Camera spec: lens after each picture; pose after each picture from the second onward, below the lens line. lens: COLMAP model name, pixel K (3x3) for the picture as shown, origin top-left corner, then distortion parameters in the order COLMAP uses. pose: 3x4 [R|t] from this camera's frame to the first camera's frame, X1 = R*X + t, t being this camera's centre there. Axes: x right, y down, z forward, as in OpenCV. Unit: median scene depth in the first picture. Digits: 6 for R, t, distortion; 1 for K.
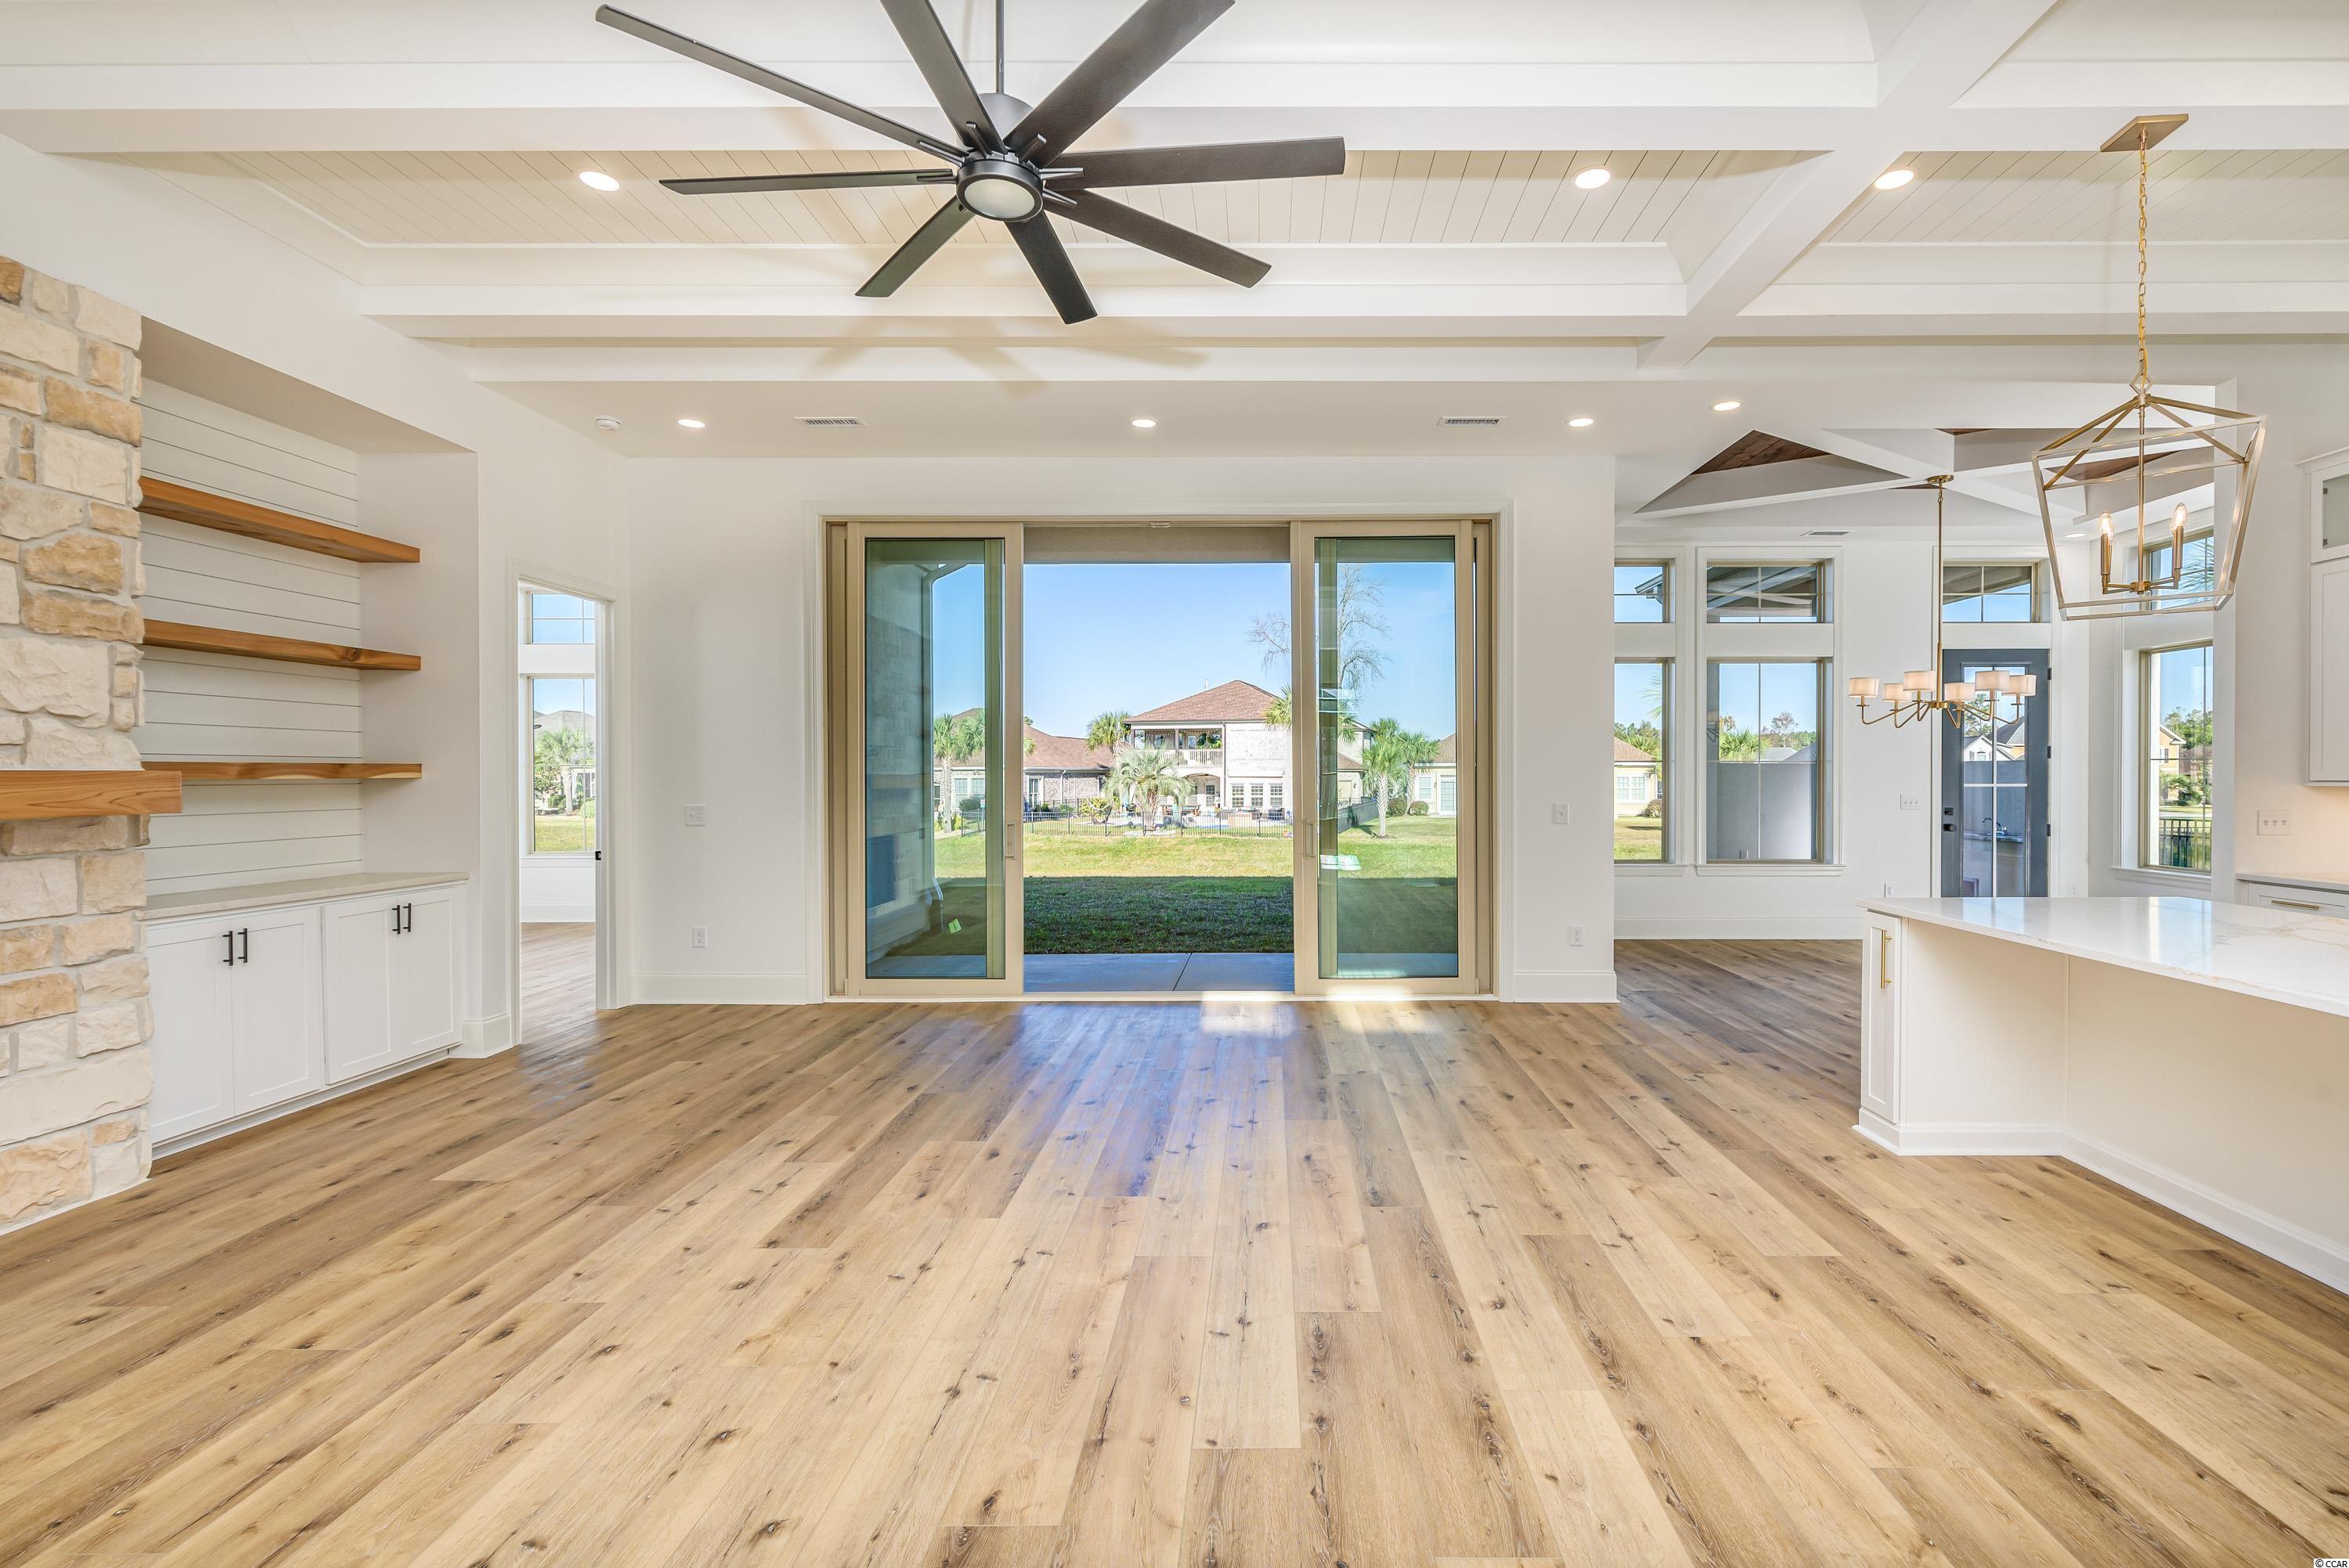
lens RADIAL K [[1027.6, 0, 1280.8], [0, 1027.6, 816.2], [0, 0, 1]] dist [-0.000816, 0.000371]
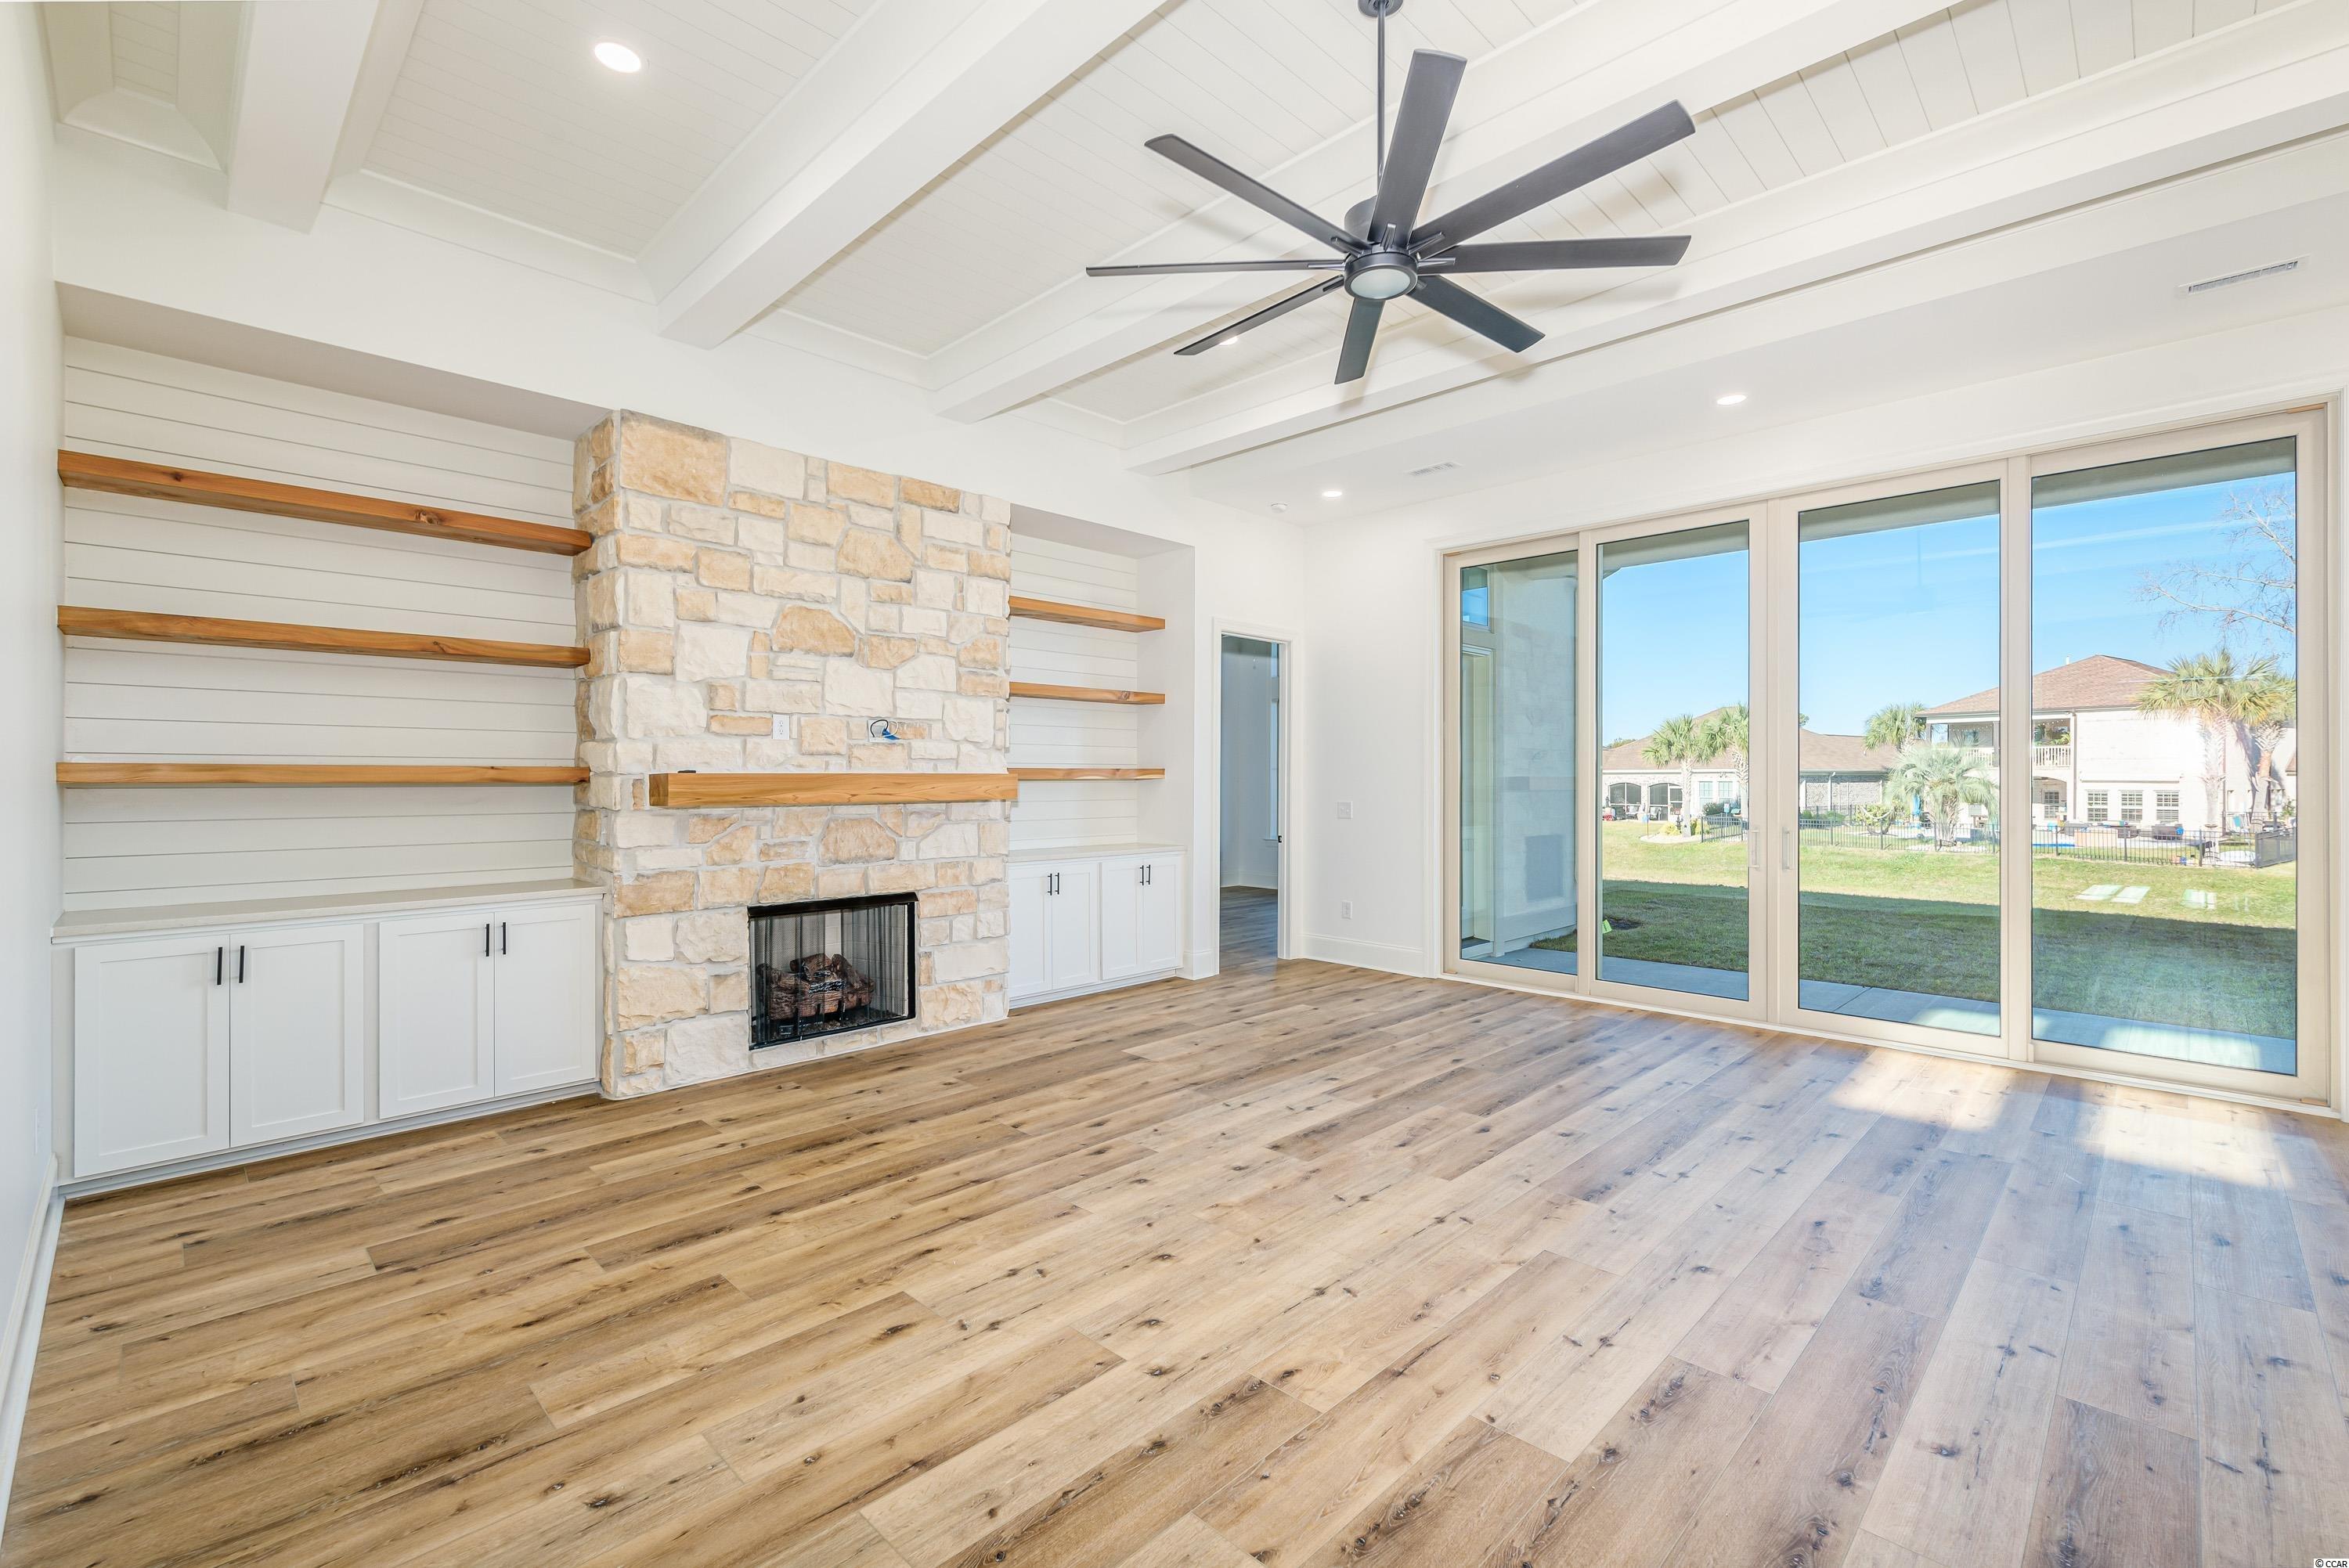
lens RADIAL K [[1027.6, 0, 1203.6], [0, 1027.6, 780.8], [0, 0, 1]] dist [-0.000816, 0.000371]
pose [[0.717593, 0.007207, -0.696425, 0.278161], [-0.032564, 0.999200, -0.023214, 0.002333], [0.695701, 0.039336, 0.717254, 0.022555]]
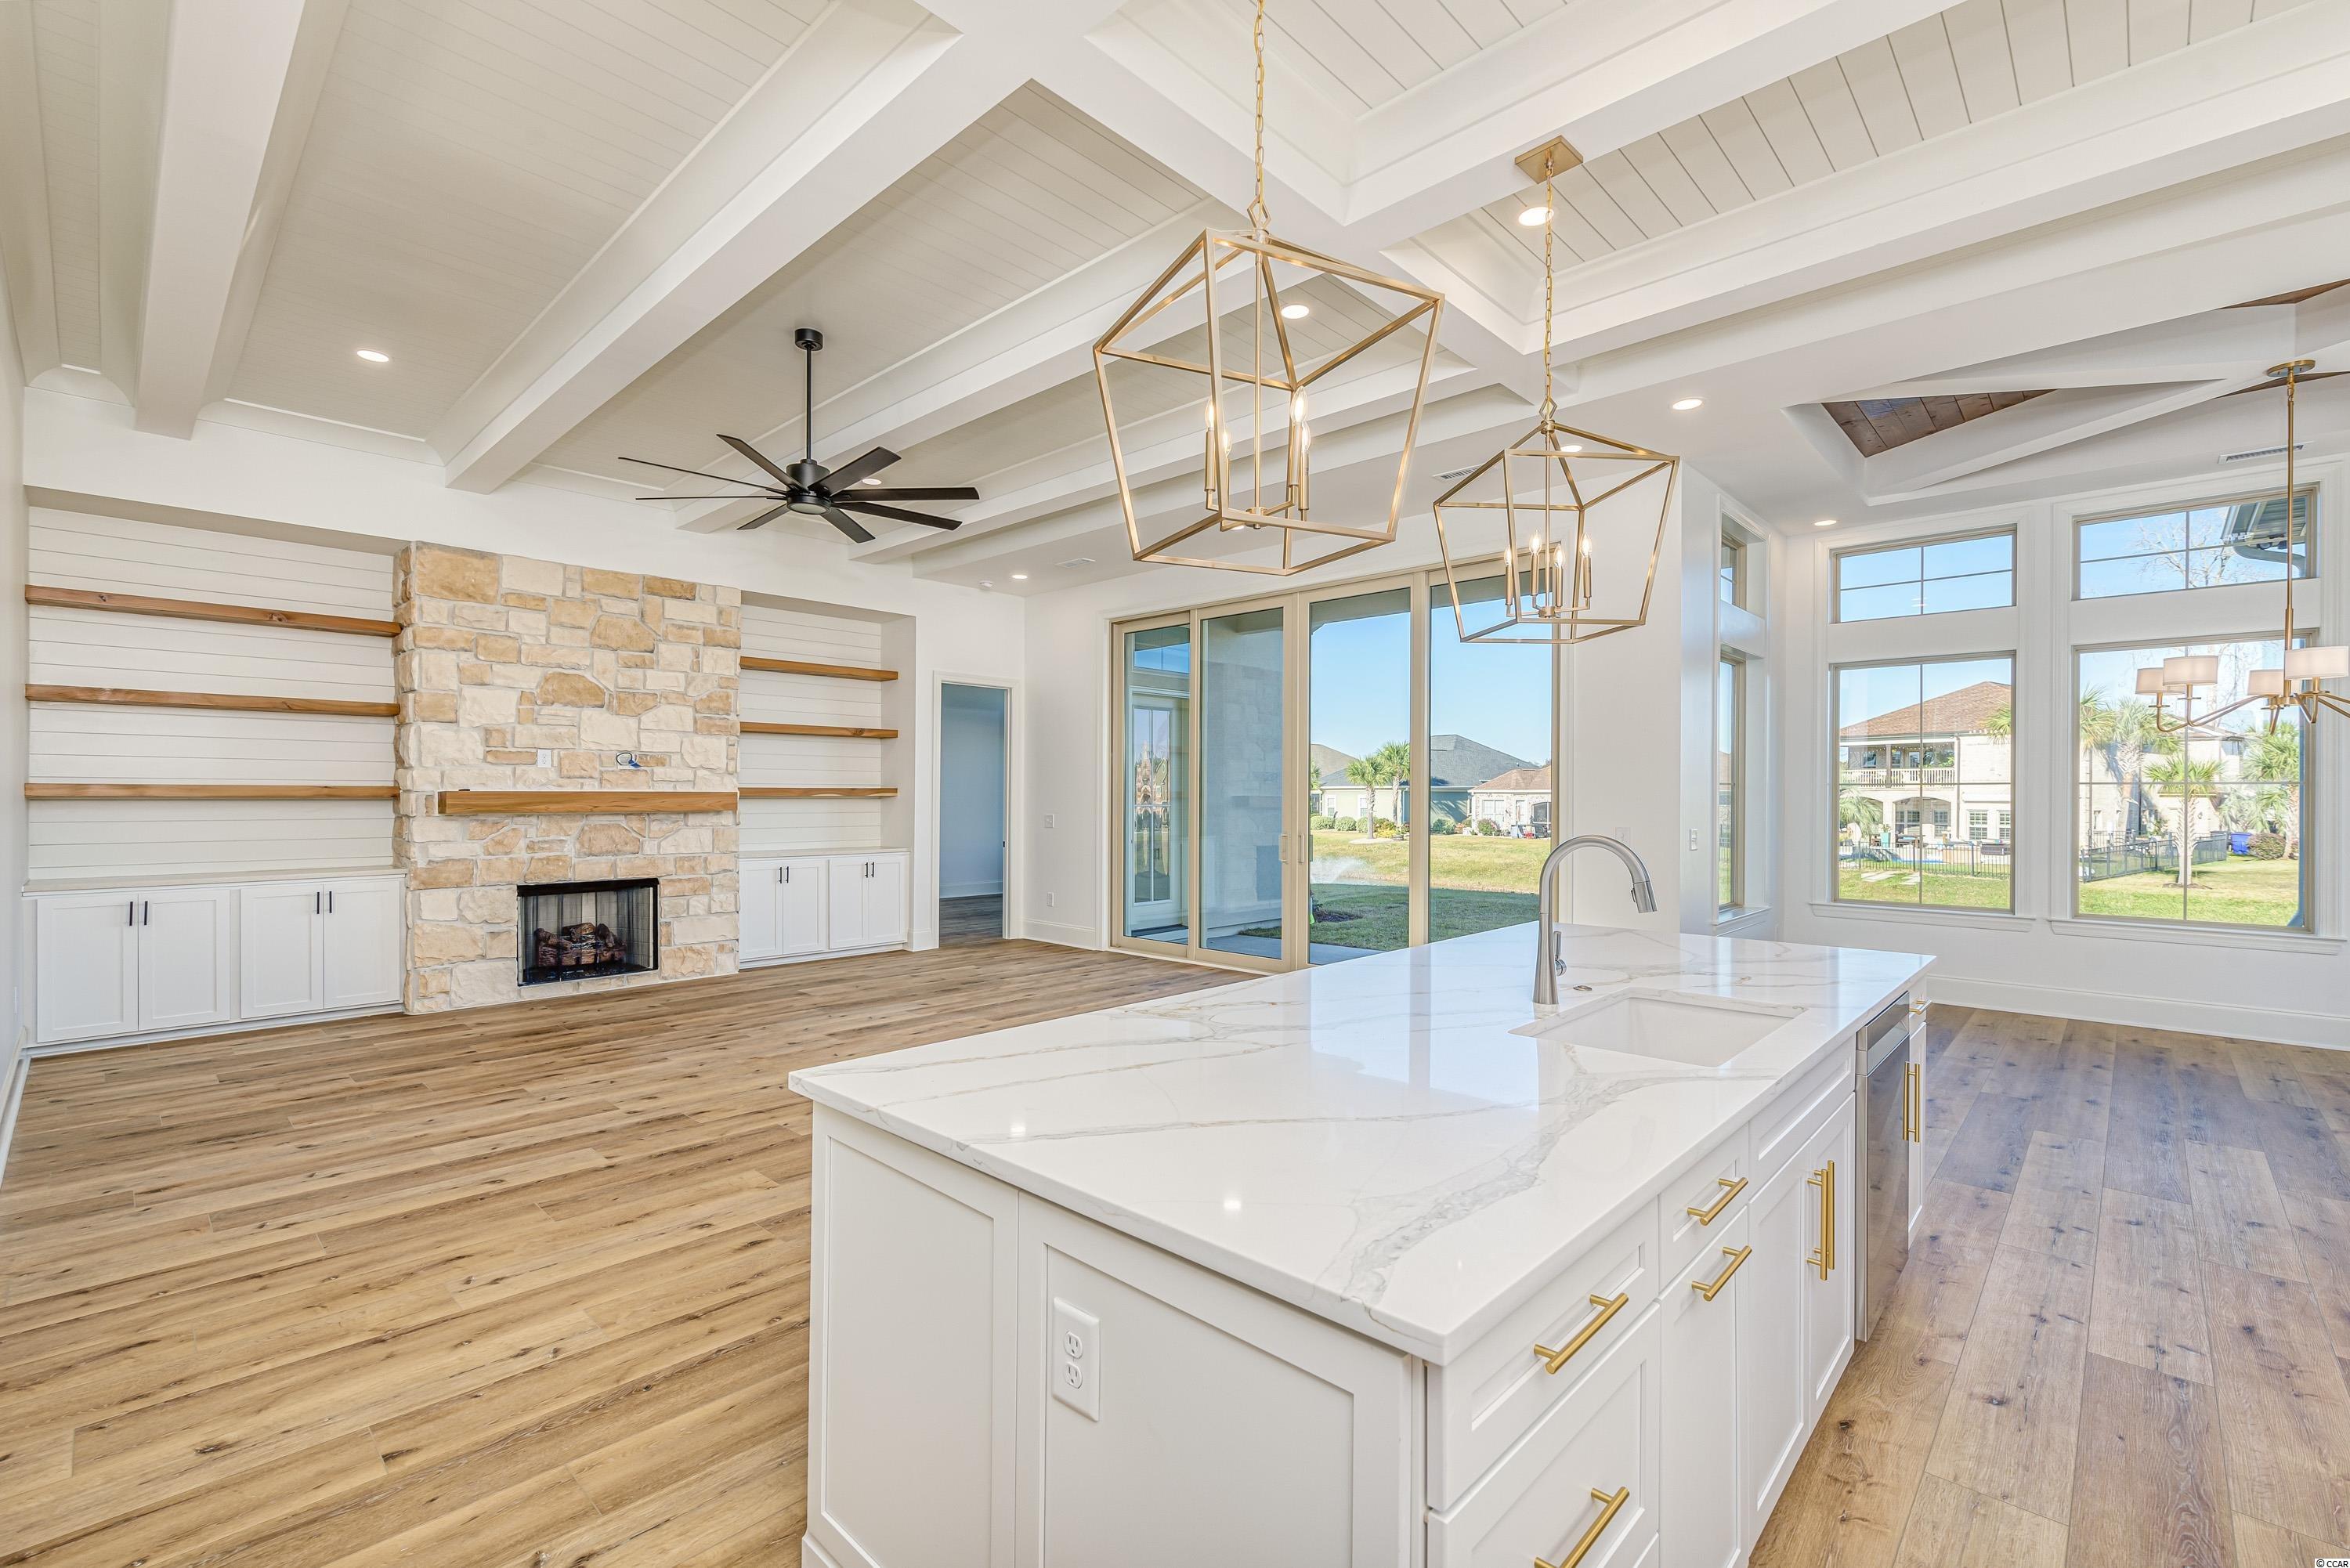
lens RADIAL K [[1028.1, 0, 1193.2], [0, 1028.1, 804.2], [0, 0, 1]] dist [-0.000816, 0.000371]
pose [[0.730265, 0.011696, -0.683063, 1.180548], [-0.034231, 0.999224, -0.019486, -0.000976], [0.682305, 0.037612, 0.730099, 0.036008]]
